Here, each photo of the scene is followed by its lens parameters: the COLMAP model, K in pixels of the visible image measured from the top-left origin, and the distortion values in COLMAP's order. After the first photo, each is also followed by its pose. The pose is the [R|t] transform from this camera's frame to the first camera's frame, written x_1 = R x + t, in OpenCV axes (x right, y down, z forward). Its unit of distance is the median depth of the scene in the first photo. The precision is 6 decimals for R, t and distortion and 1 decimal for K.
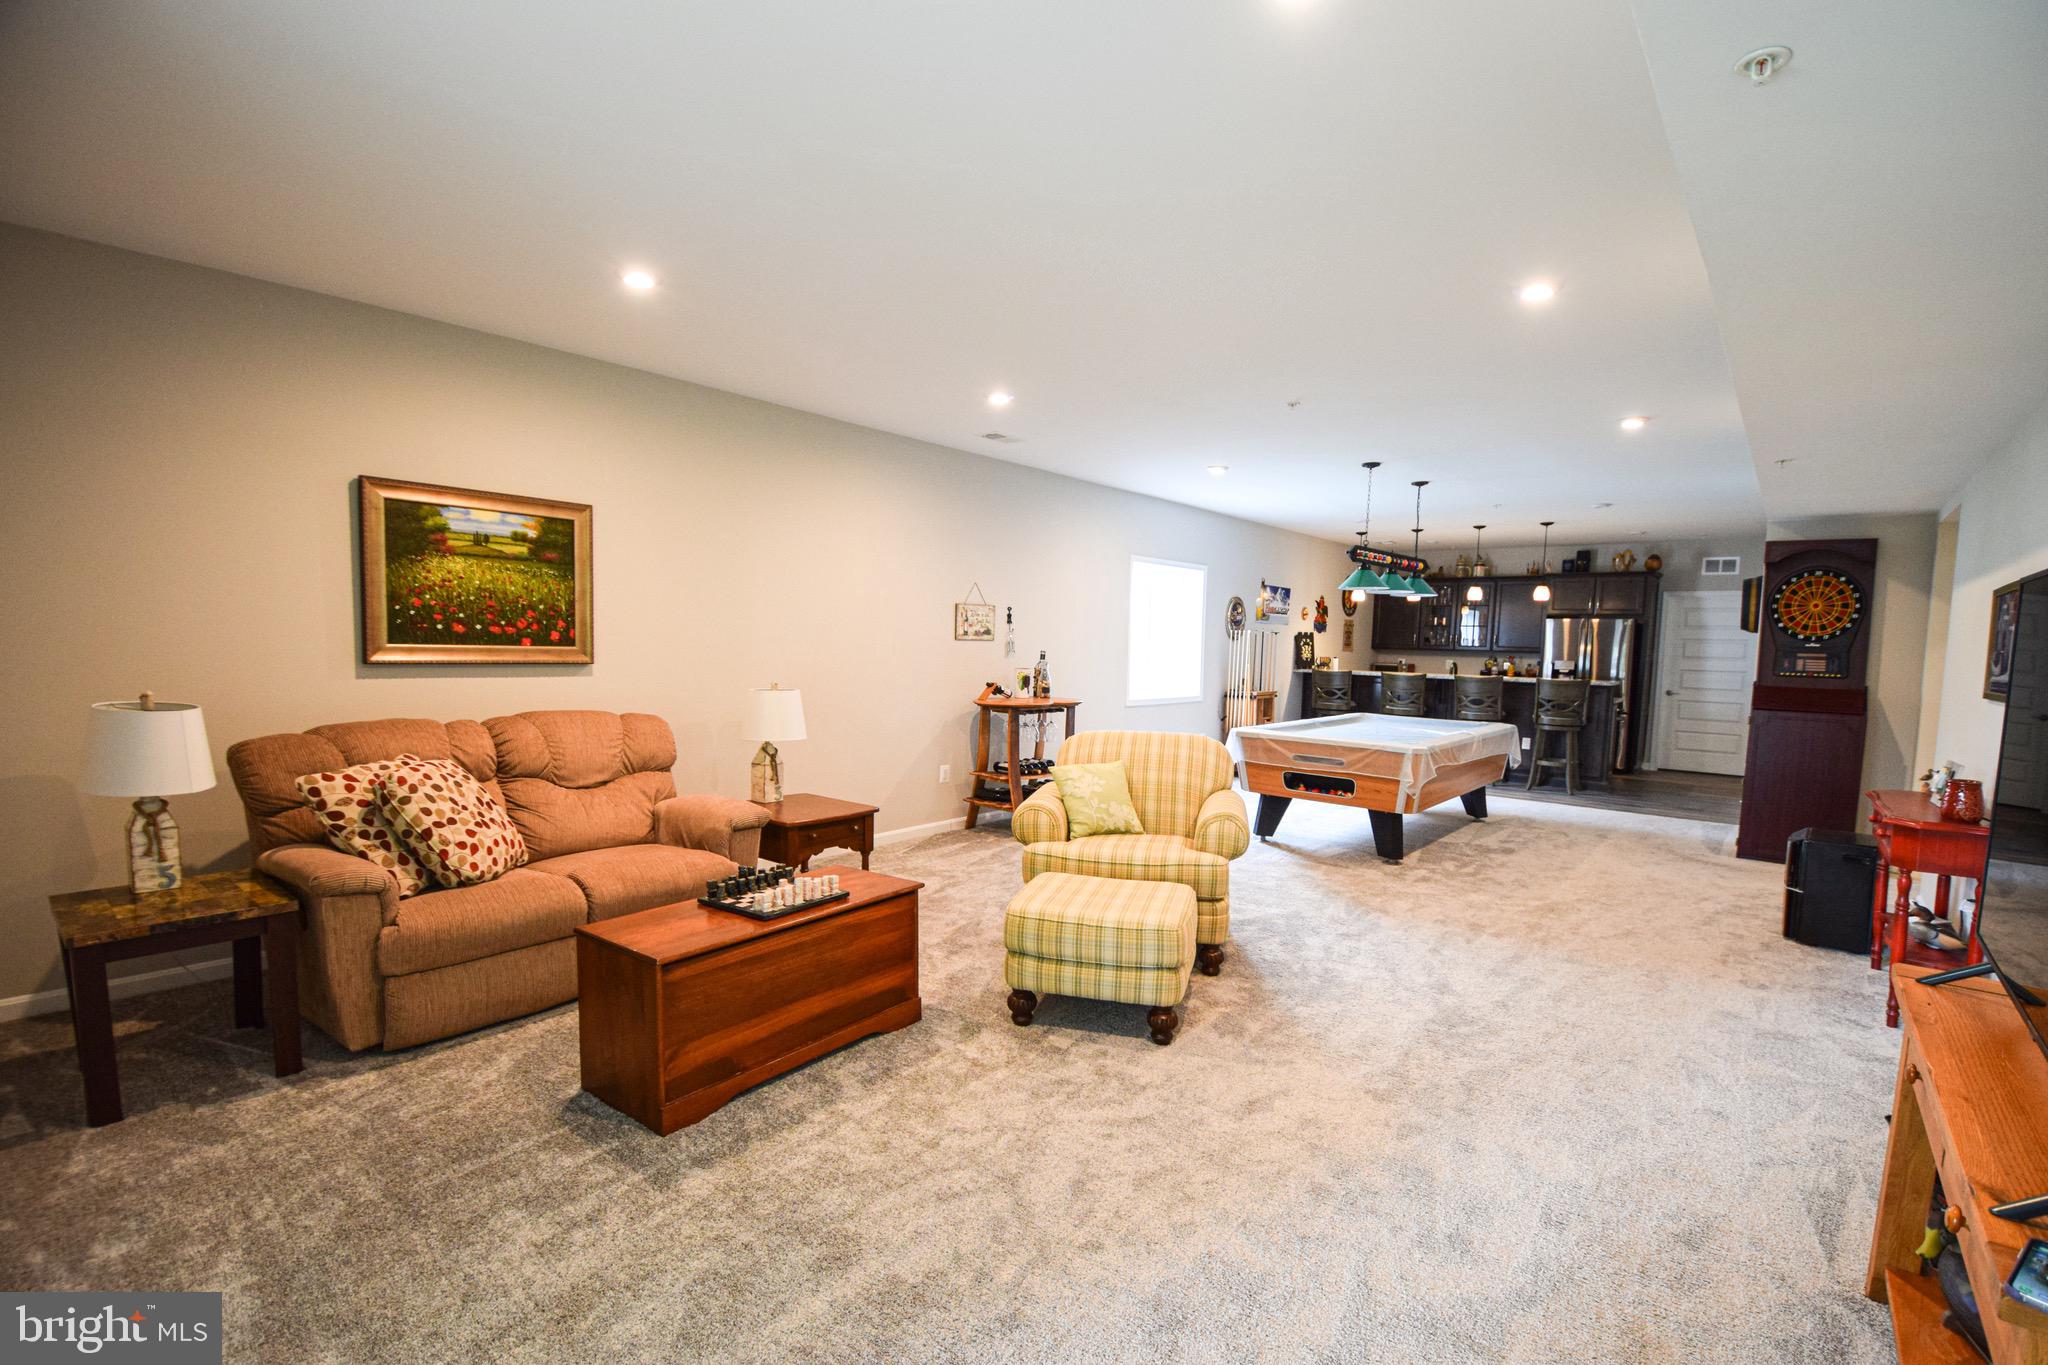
lens RADIAL K [[902.1, 0, 1053.7], [0, 902.1, 713.8], [0, 0, 1]] dist [0.012706, -0.022924]
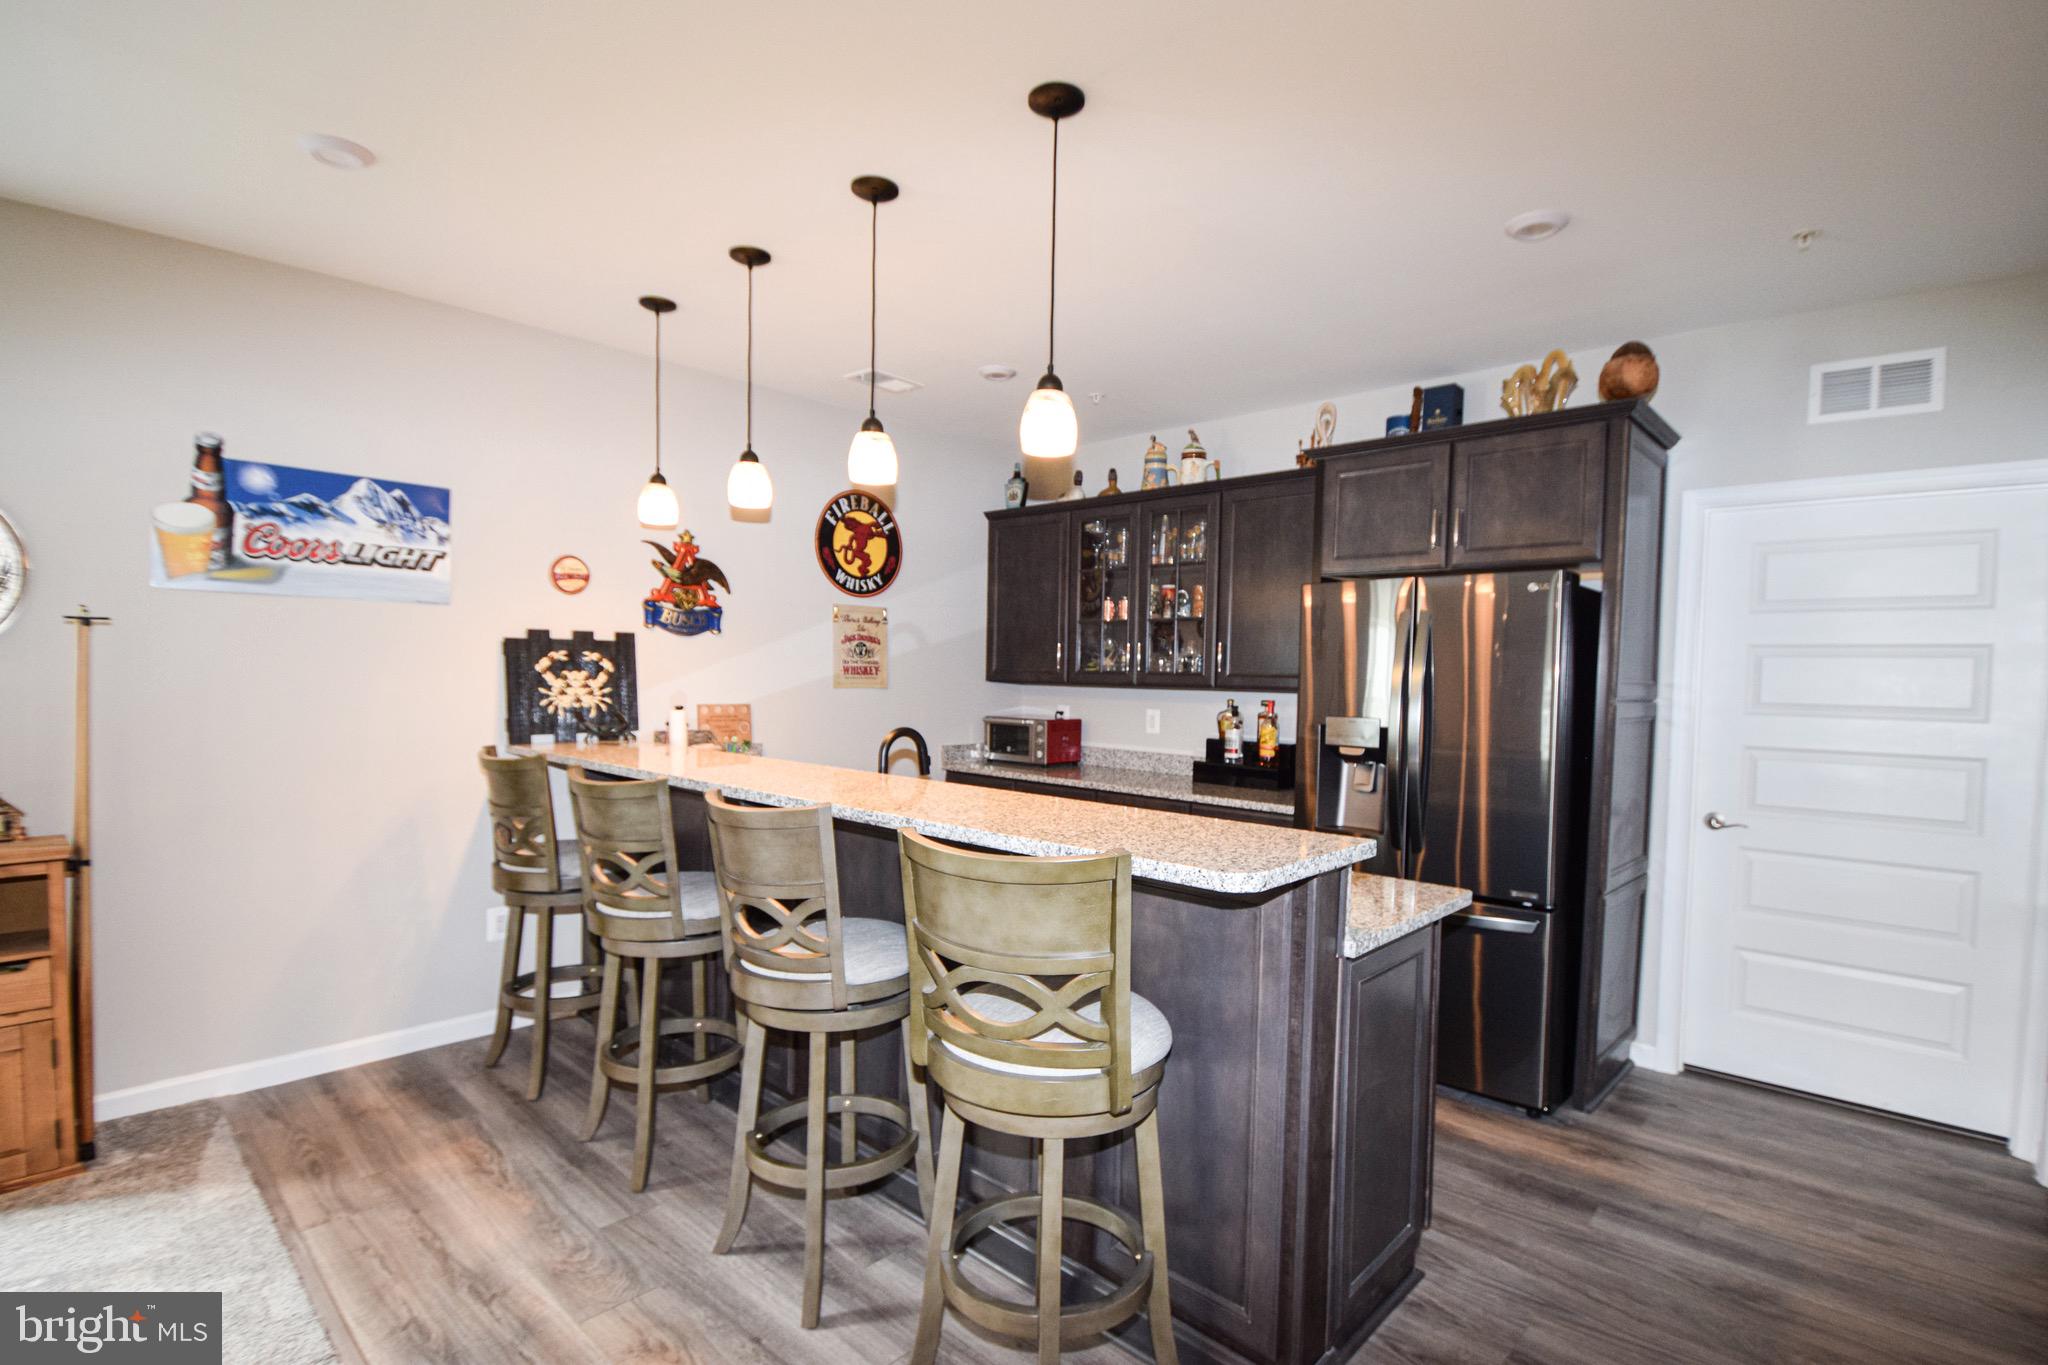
lens RADIAL K [[969.9, 0, 1060.6], [0, 969.9, 713.6], [0, 0, 1]] dist [0.012875, -0.021670]
pose [[0.998927, -0.002686, -0.046231, 0.497384], [0.000661, 0.999041, -0.043771, -0.047155], [0.046304, 0.043694, 0.997971, 0.689704]]
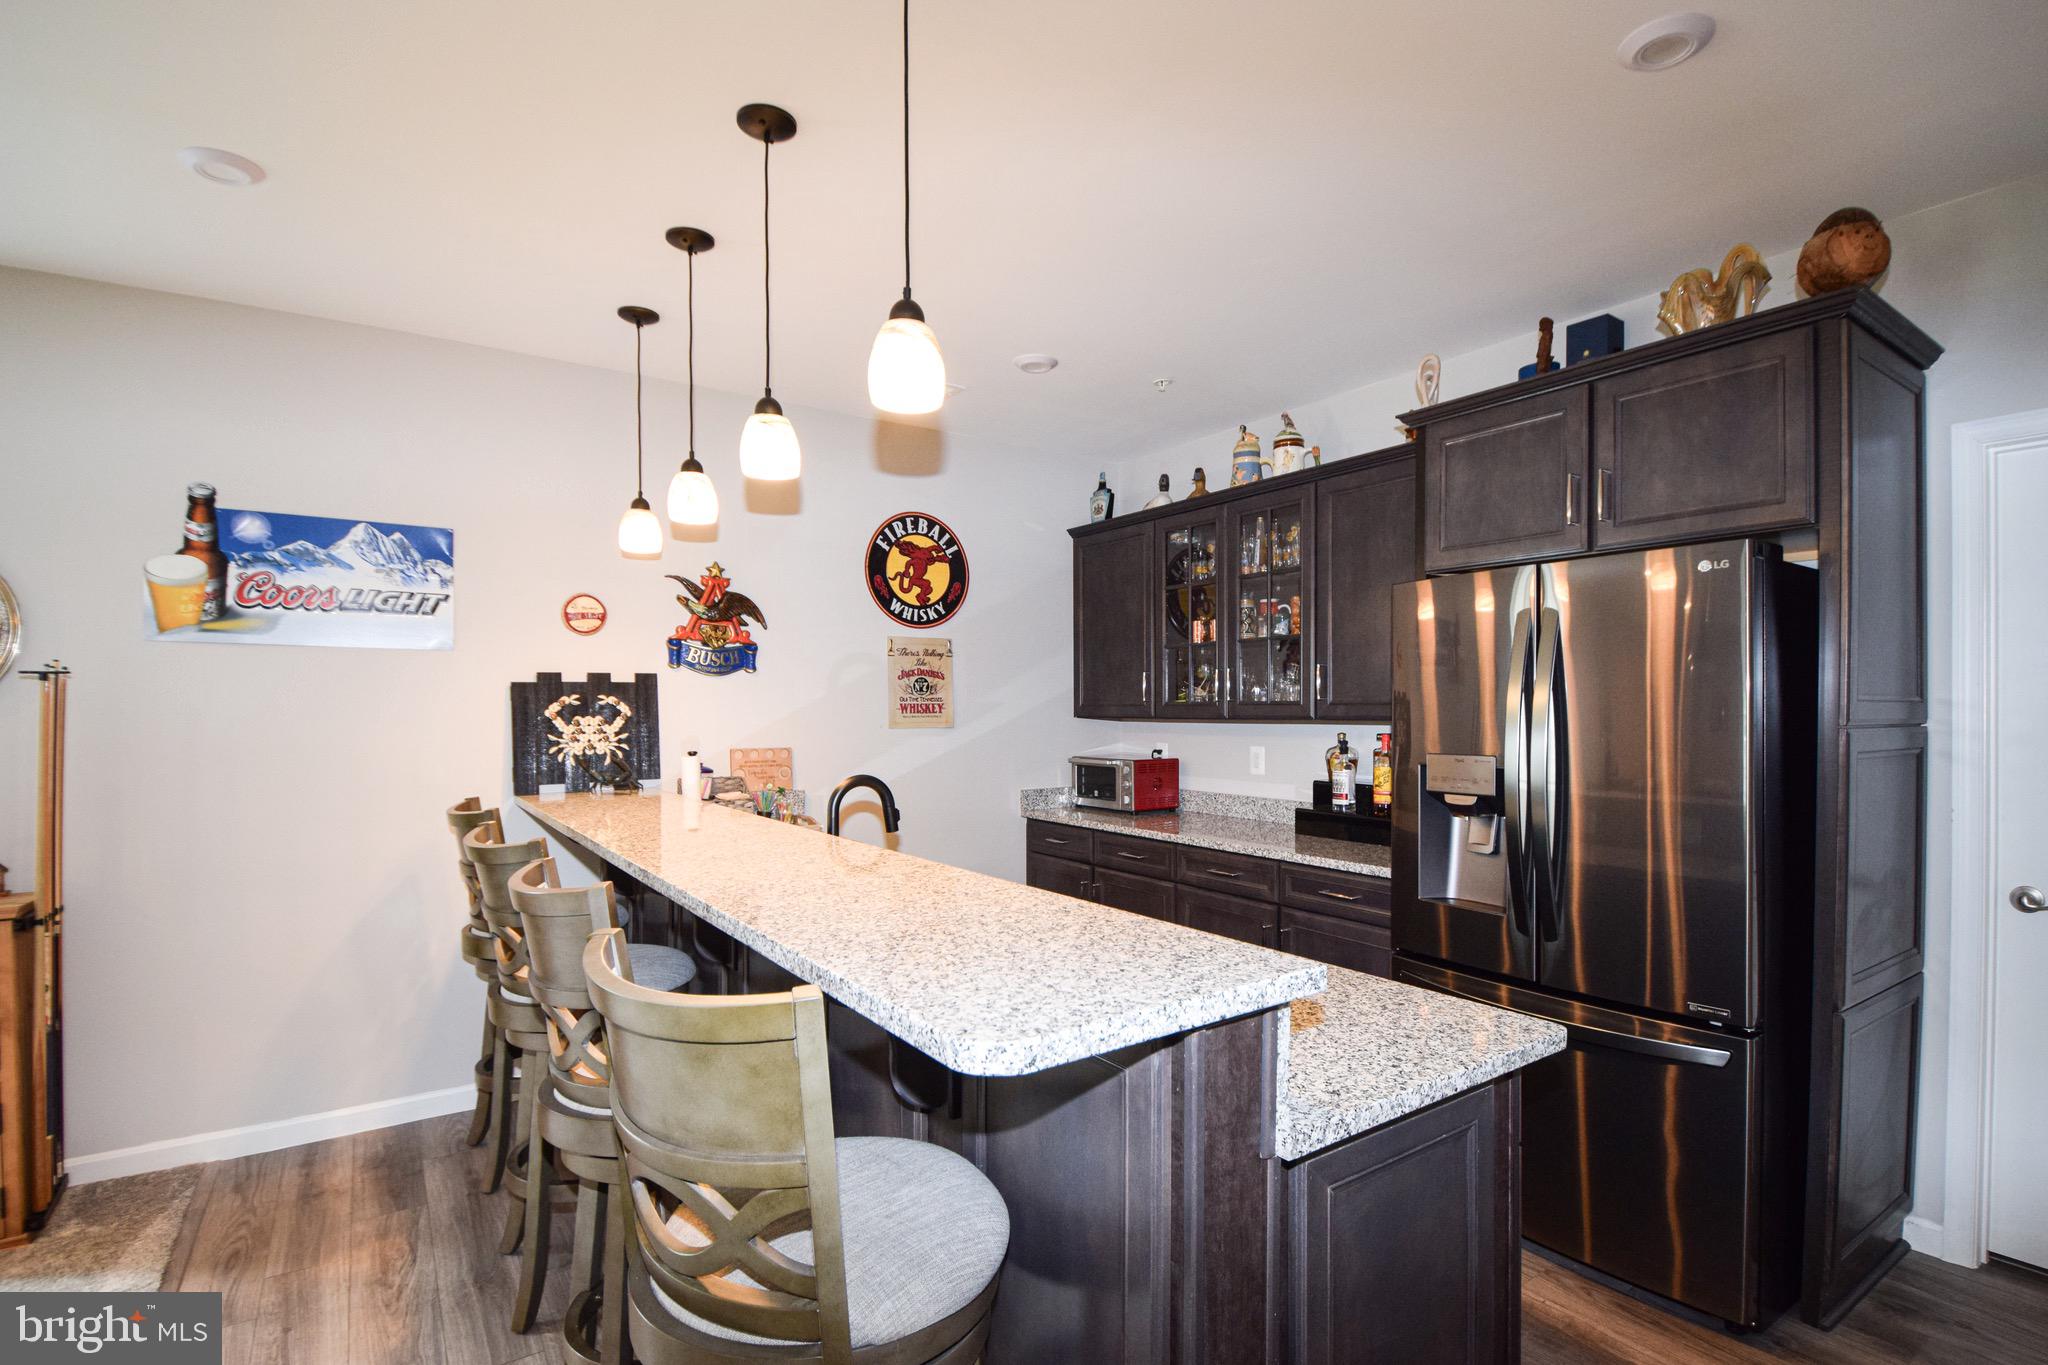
lens RADIAL K [[969.9, 0, 1060.6], [0, 969.9, 713.6], [0, 0, 1]] dist [0.012875, -0.021670]
pose [[0.965990, -0.026649, -0.257204, 0.548554], [0.005631, 0.996607, -0.082109, -0.051050], [0.258520, 0.077868, 0.962862, 0.759333]]
